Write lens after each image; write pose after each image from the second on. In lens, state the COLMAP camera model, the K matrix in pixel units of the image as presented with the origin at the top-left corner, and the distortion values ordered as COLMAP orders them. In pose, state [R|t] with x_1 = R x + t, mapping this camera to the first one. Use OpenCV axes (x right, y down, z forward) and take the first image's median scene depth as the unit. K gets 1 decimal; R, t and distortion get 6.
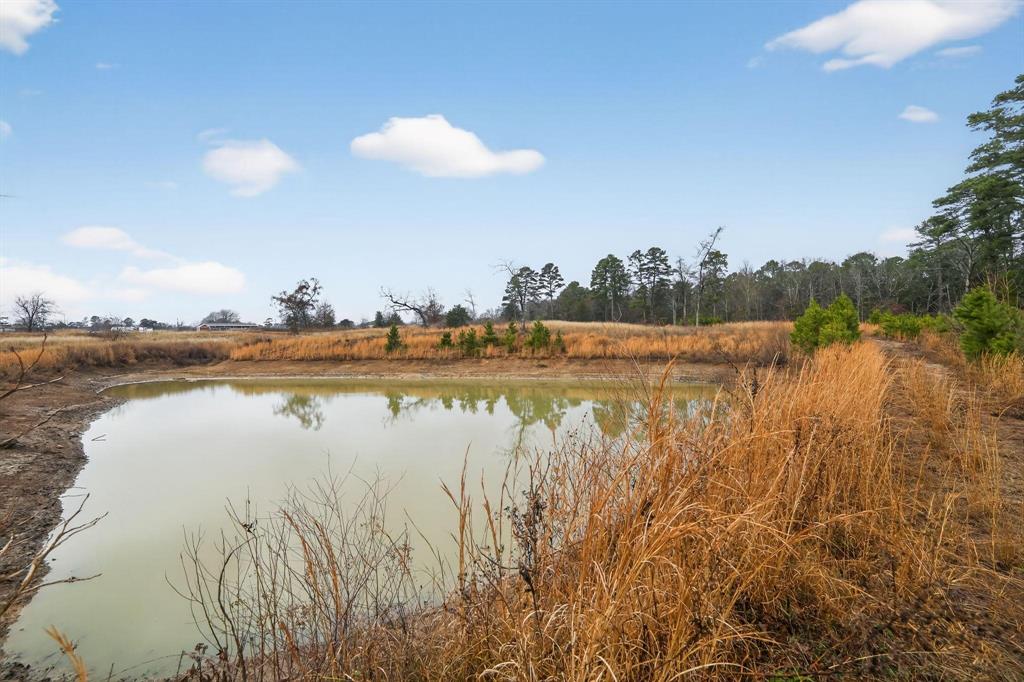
lens RADIAL K [[421.7, 0, 512.2], [0, 421.7, 346.5], [0, 0, 1]] dist [-0.041527, 0.000393]
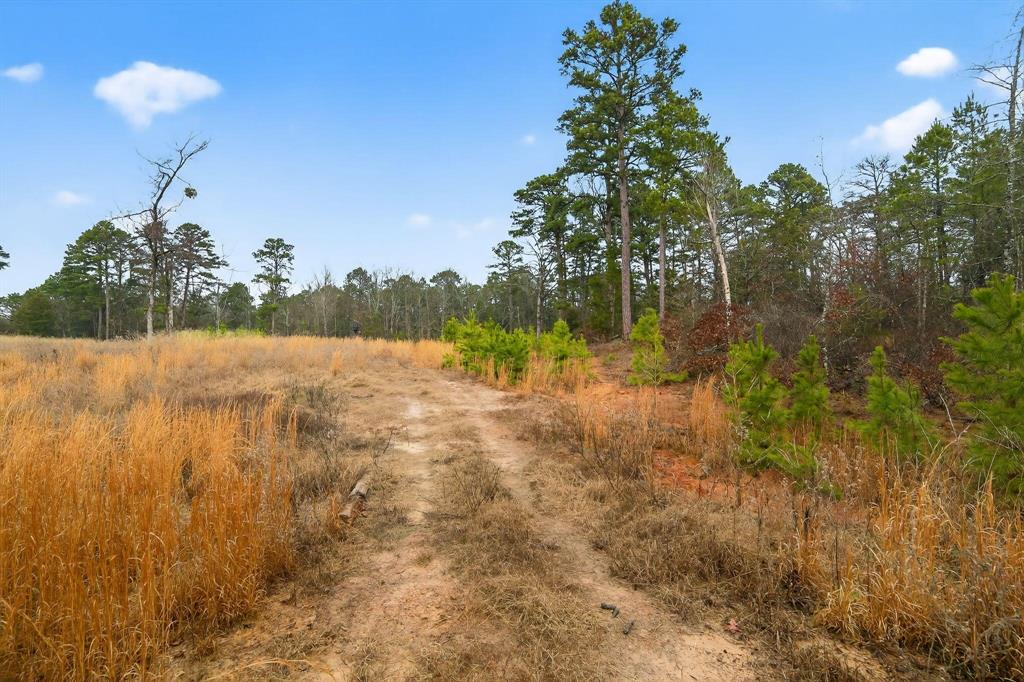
lens RADIAL K [[421.7, 0, 512.2], [0, 421.7, 346.5], [0, 0, 1]] dist [-0.041527, 0.000393]
pose [[0.666000, 0.014325, 0.745814, 0.240103], [0.023464, 0.998919, -0.040139, -0.011731], [-0.745582, 0.044233, 0.664944, 0.258139]]
